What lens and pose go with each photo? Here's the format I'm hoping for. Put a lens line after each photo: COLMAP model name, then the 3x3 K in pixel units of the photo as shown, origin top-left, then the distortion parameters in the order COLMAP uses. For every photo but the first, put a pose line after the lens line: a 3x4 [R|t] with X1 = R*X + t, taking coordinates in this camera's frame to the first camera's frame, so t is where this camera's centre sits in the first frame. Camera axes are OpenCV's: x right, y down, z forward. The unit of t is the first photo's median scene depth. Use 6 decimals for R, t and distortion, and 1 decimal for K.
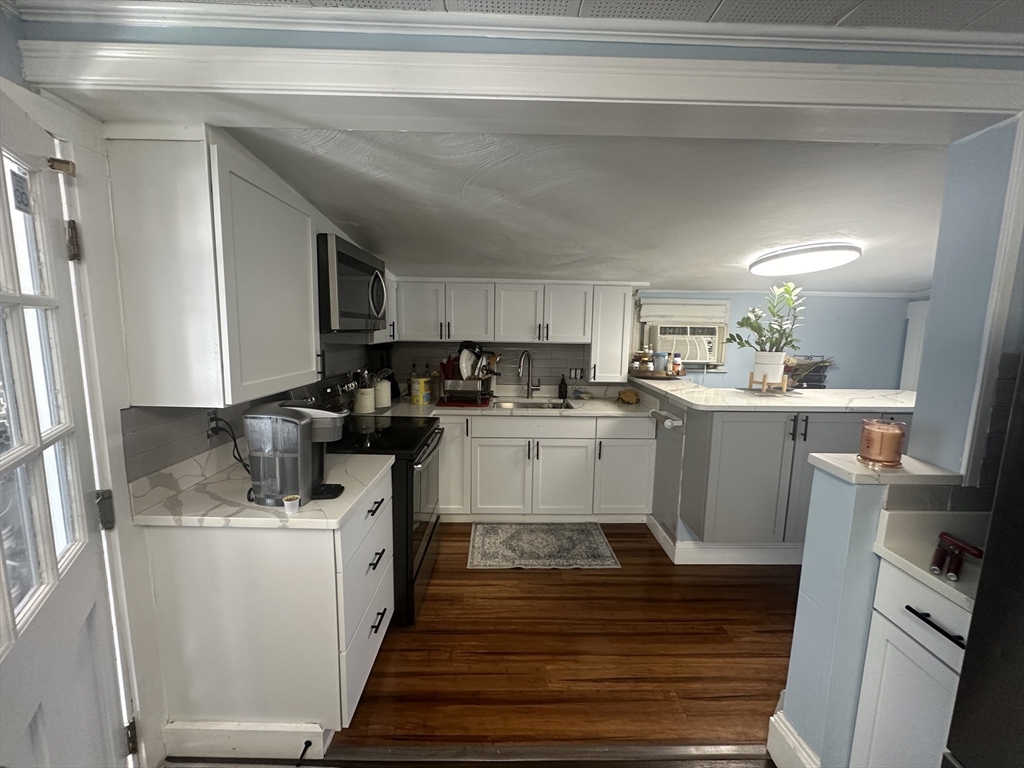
lens RADIAL K [[409.9, 0, 513.2], [0, 409.9, 381.7], [0, 0, 1]] dist [-0.003440, 0.000251]
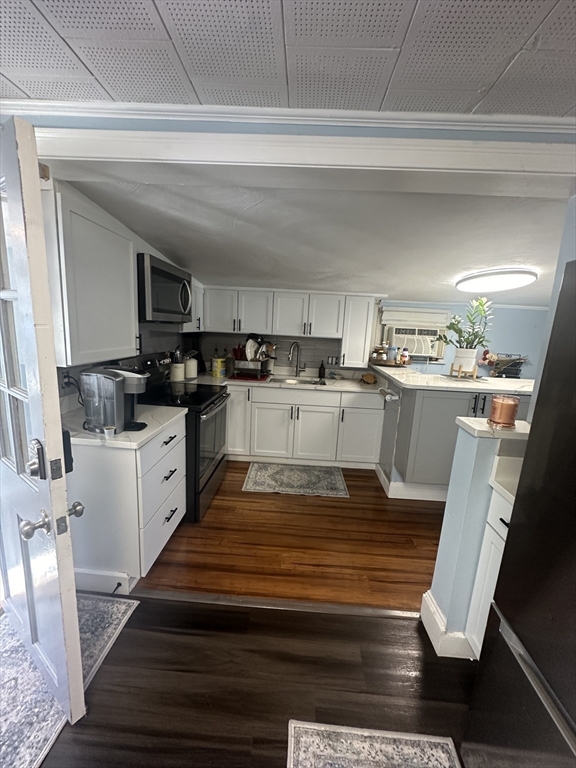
lens RADIAL K [[307.4, 0, 290.1], [0, 307.4, 383.6], [0, 0, 1]] dist [-0.003440, 0.000251]
pose [[0.997513, 0.045487, -0.053835, 0.098278], [-0.042678, 0.997723, 0.052227, 0.014173], [0.056088, -0.049799, 0.997183, -0.054660]]
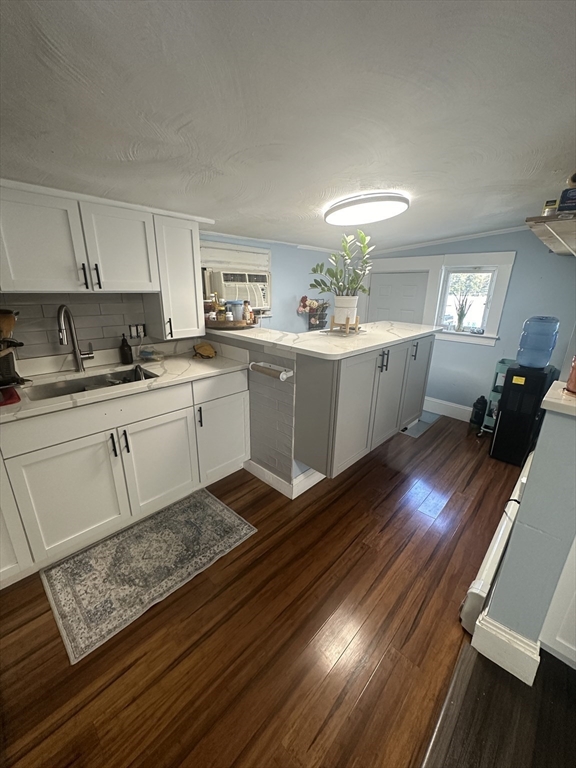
lens RADIAL K [[307.4, 0, 288.4], [0, 307.4, 383.2], [0, 0, 1]] dist [-0.003440, 0.000251]
pose [[0.703829, -0.216711, 0.676506, -0.102253], [0.085763, 0.971287, 0.221915, -0.039657], [-0.705173, -0.098171, 0.702206, 0.473209]]
